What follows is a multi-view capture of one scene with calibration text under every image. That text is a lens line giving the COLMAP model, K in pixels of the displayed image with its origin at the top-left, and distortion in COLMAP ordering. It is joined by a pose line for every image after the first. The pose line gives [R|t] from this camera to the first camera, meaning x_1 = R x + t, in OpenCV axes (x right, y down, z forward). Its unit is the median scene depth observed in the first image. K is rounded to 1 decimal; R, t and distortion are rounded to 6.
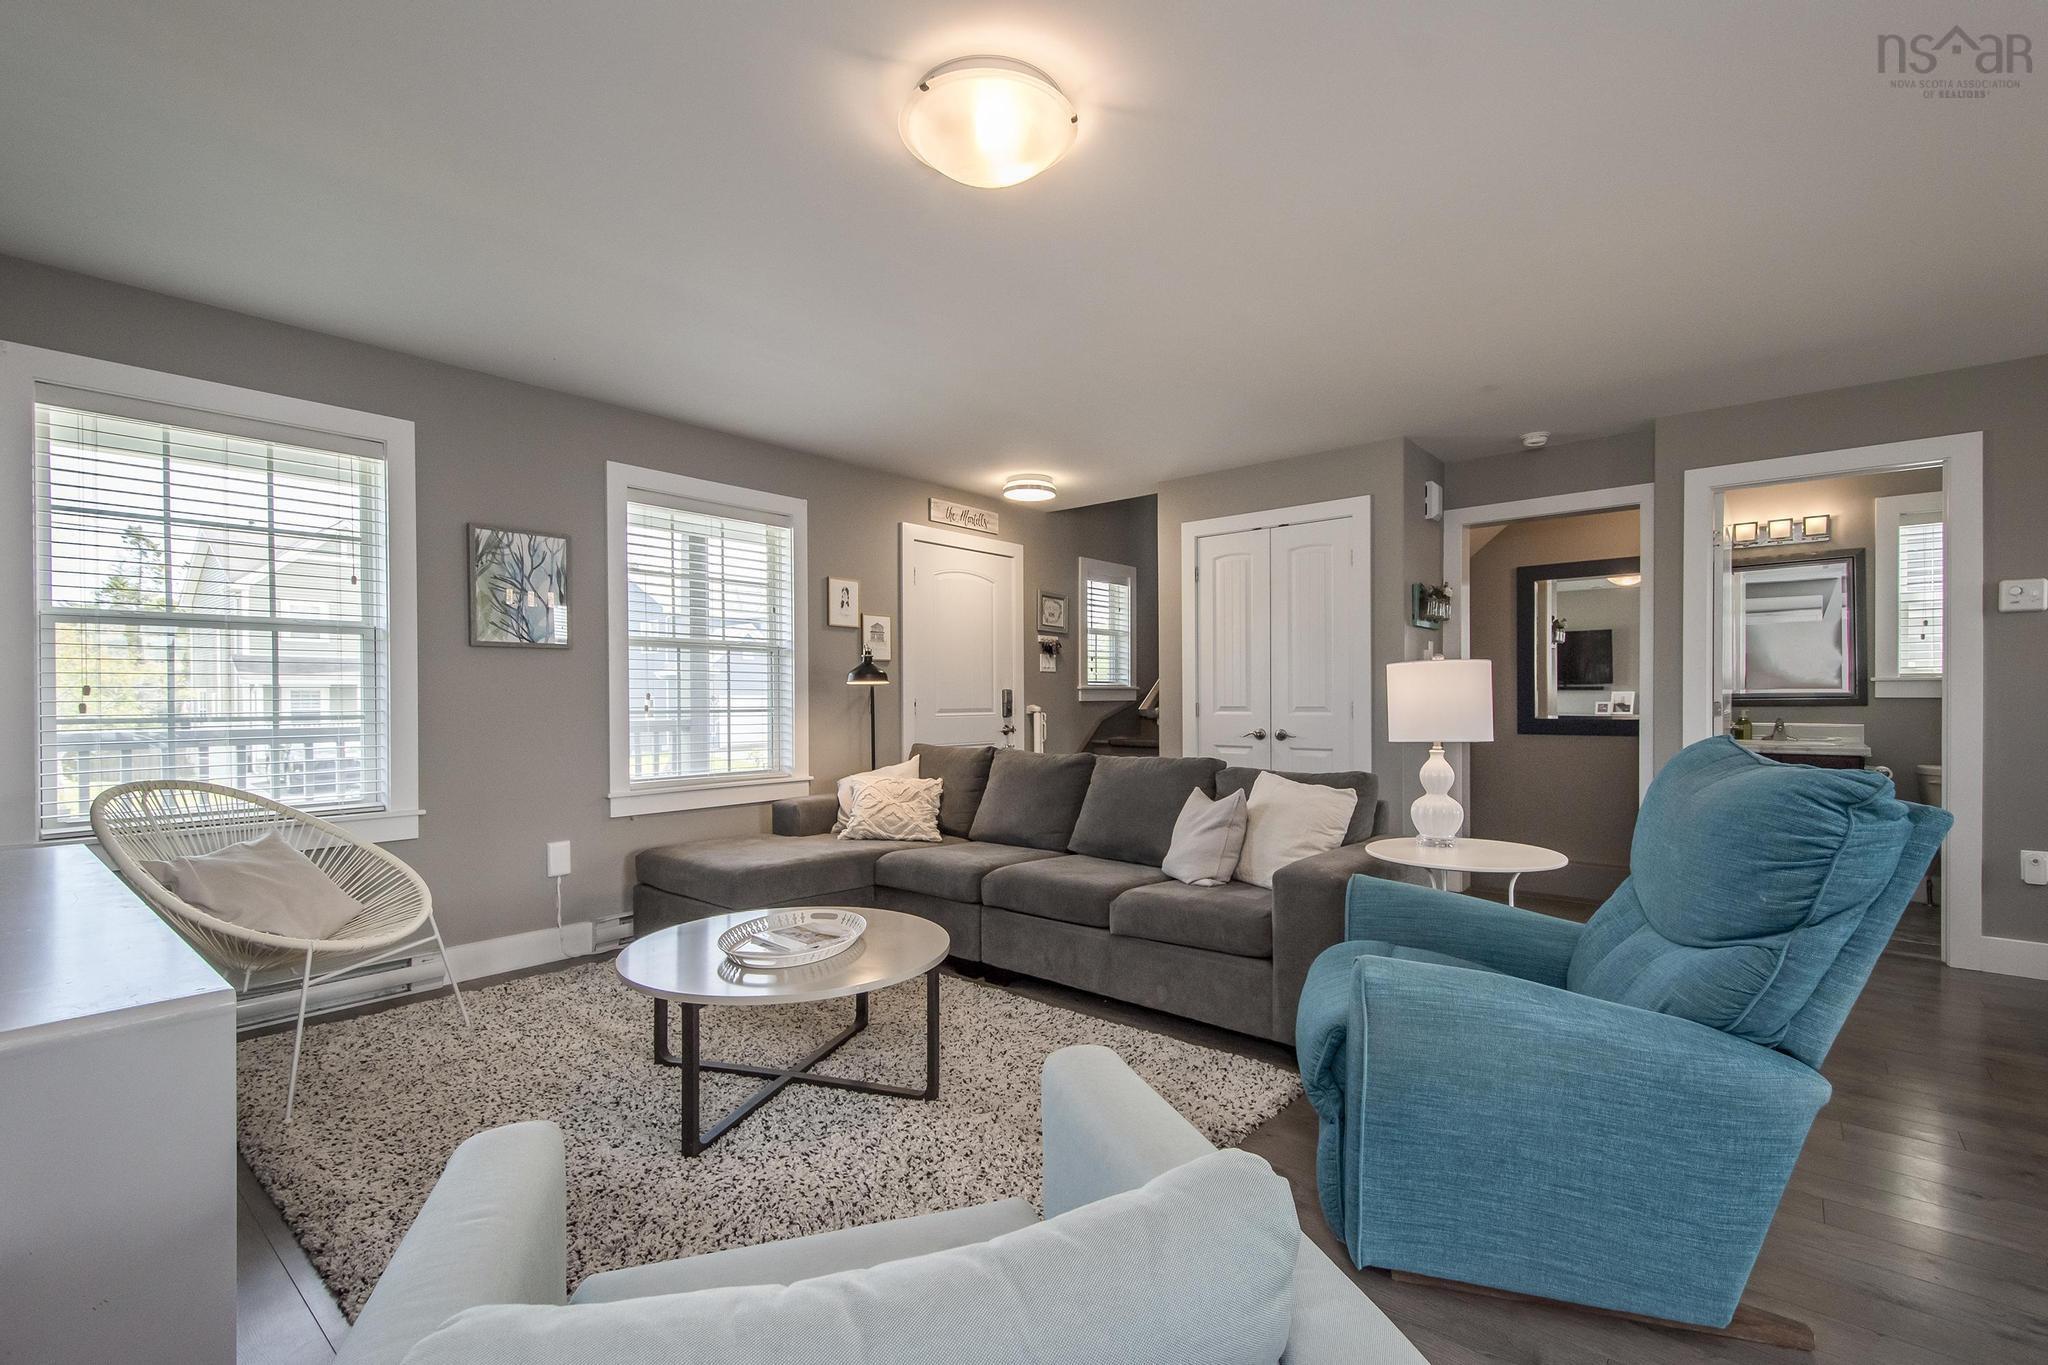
lens RADIAL K [[905.0, 0, 1039.0], [0, 905.0, 704.7], [0, 0, 1]] dist [0.014487, -0.006026]
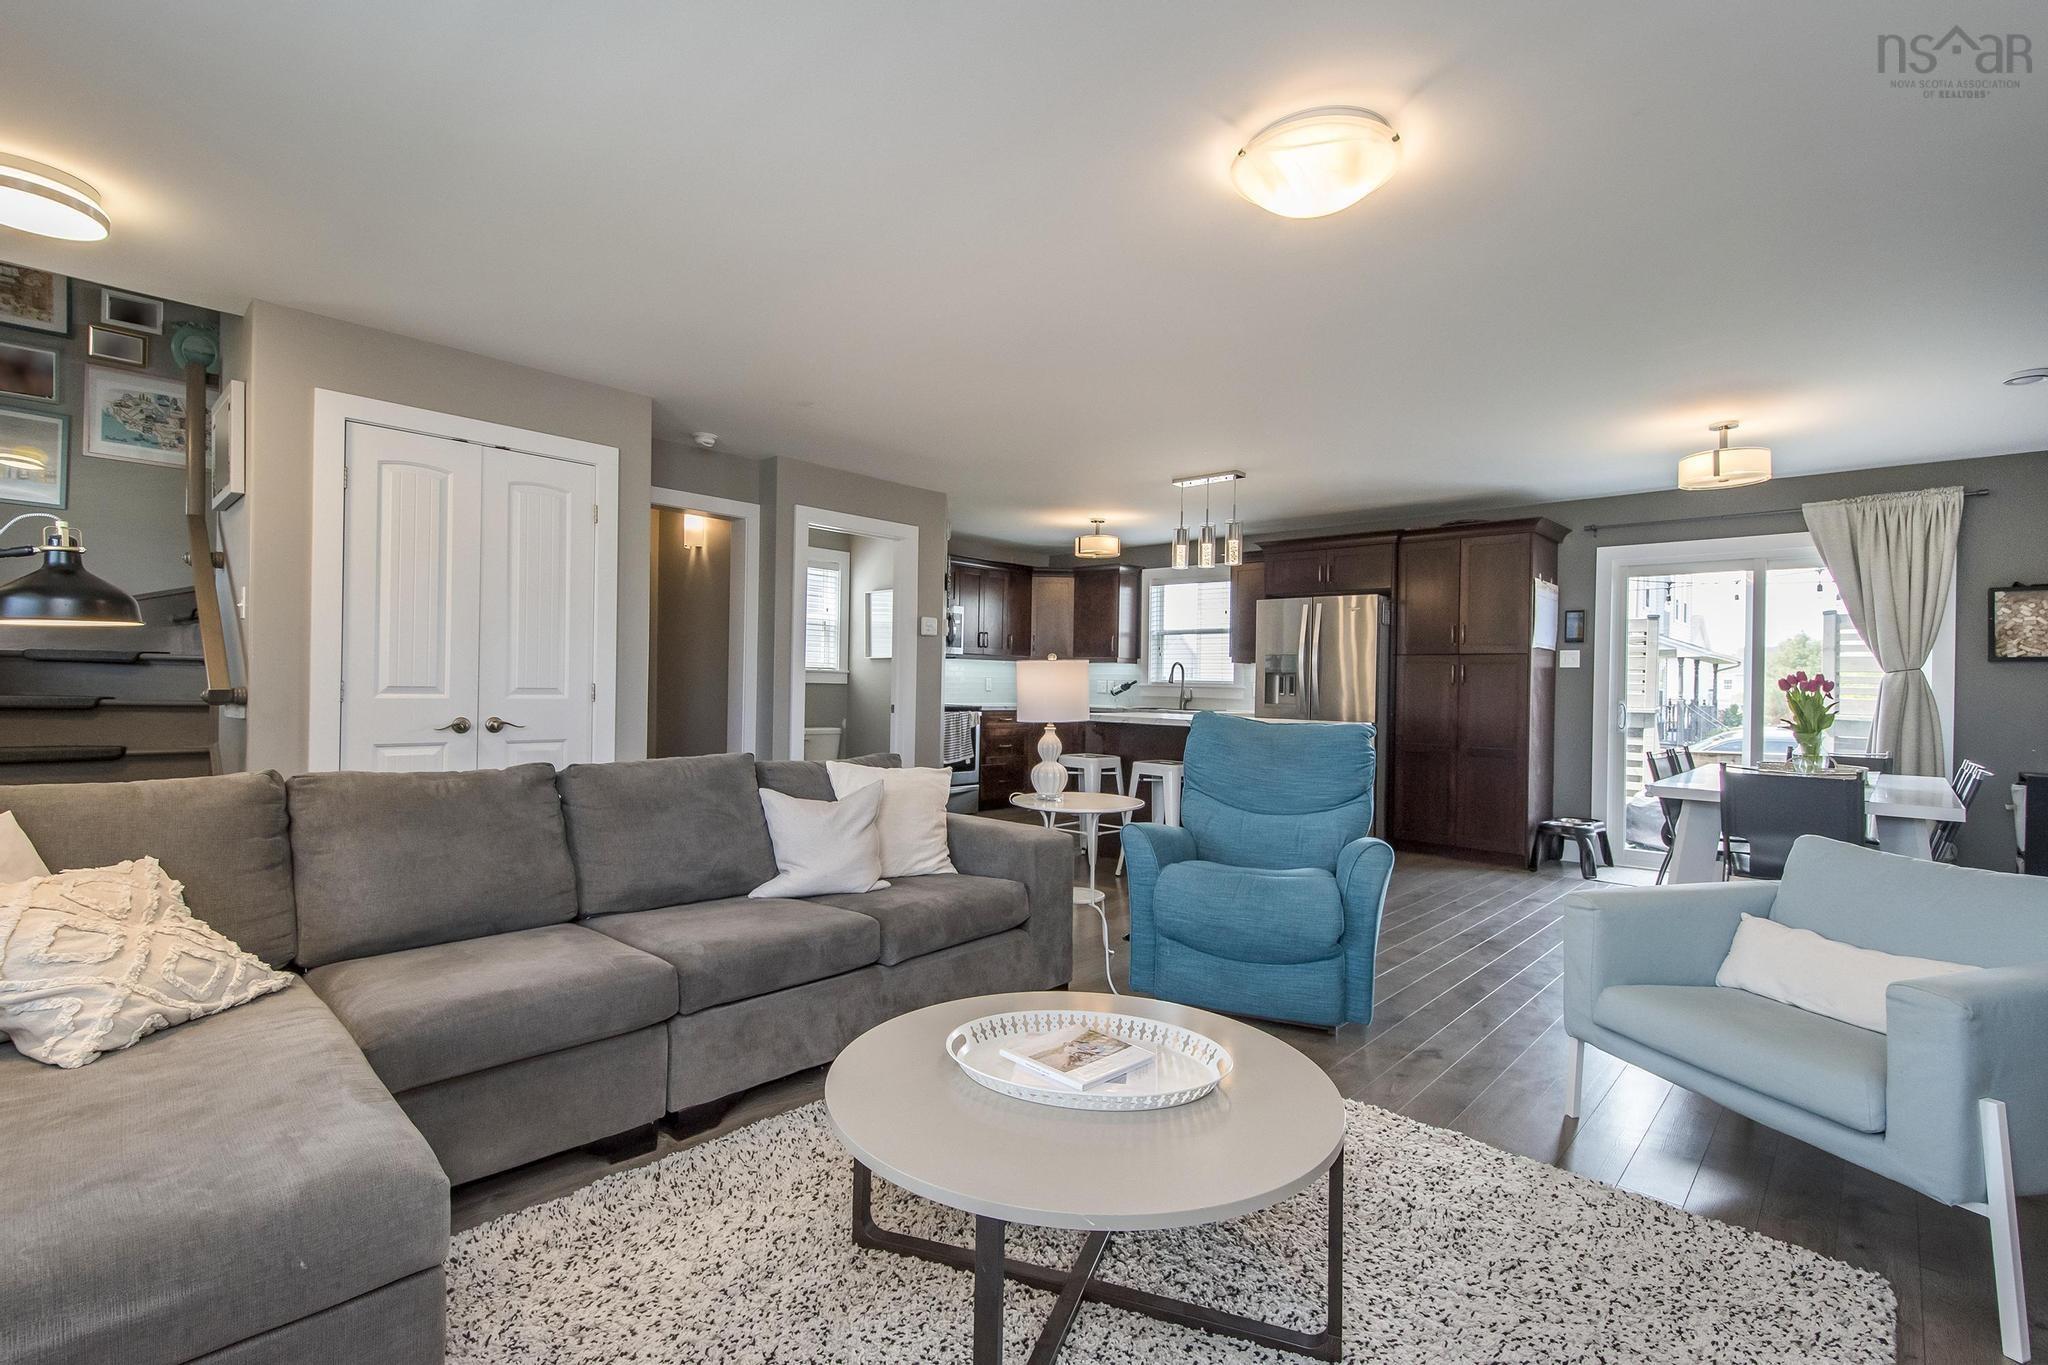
lens RADIAL K [[905.0, 0, 1024.4], [0, 905.0, 684.4], [0, 0, 1]] dist [0.014487, -0.006026]
pose [[0.061381, 0.006111, 0.998096, -0.509928], [-0.014110, 0.999887, -0.005255, -0.002594], [-0.998015, -0.013761, 0.061461, 0.570722]]
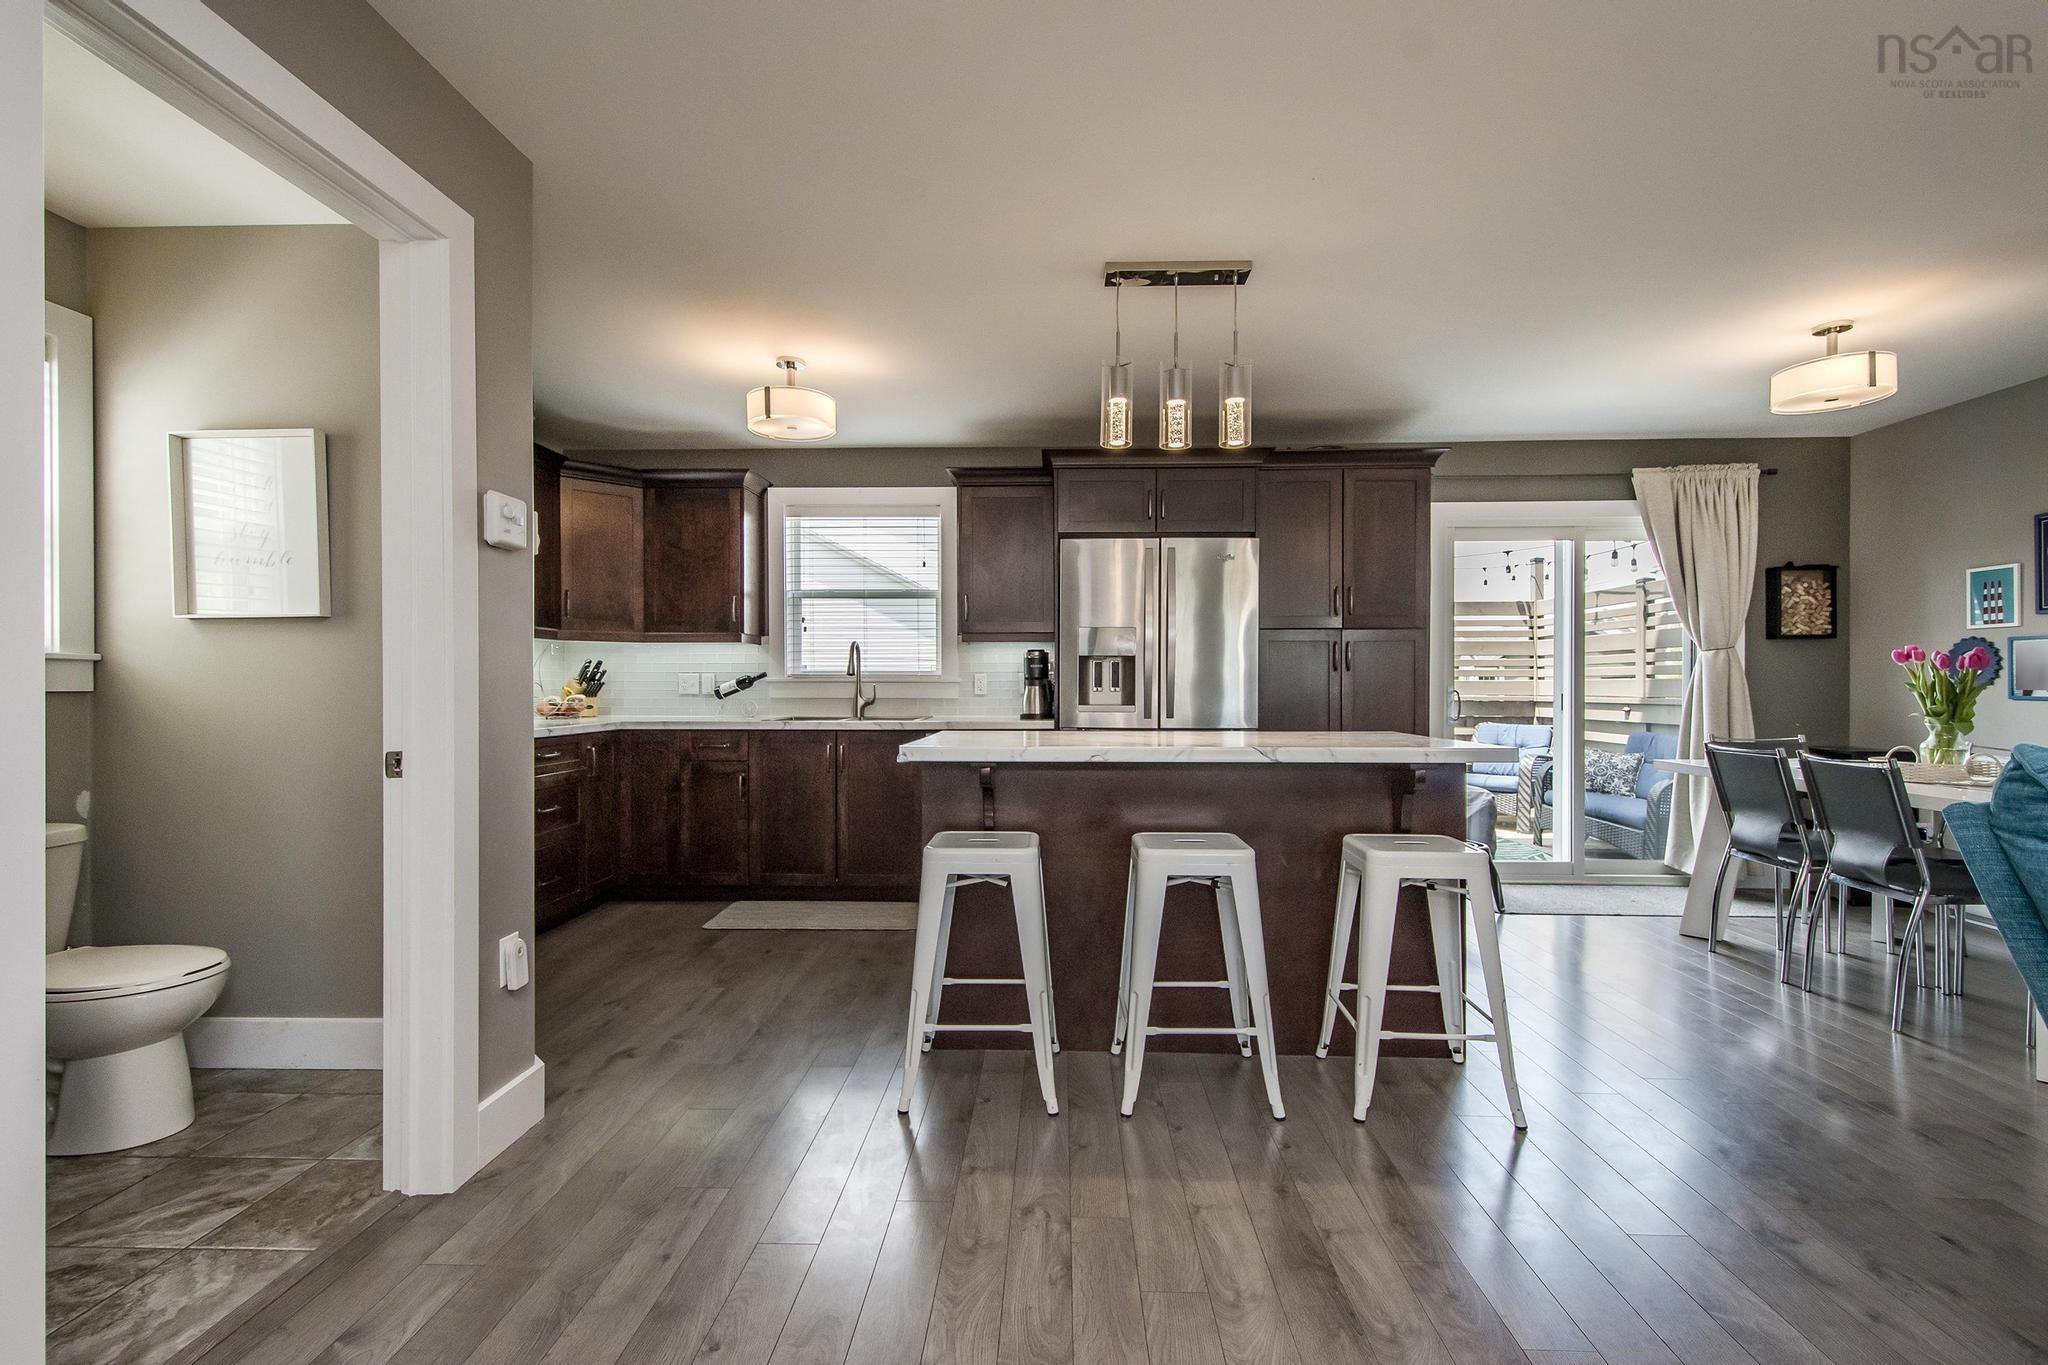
lens RADIAL K [[905.0, 0, 1029.1], [0, 905.0, 691.7], [0, 0, 1]] dist [0.014487, -0.006026]
pose [[-0.605837, -0.000778, 0.795588, 0.305379], [0.009901, 0.999915, 0.008518, -0.006835], [-0.795527, 0.013038, -0.605778, 0.876024]]
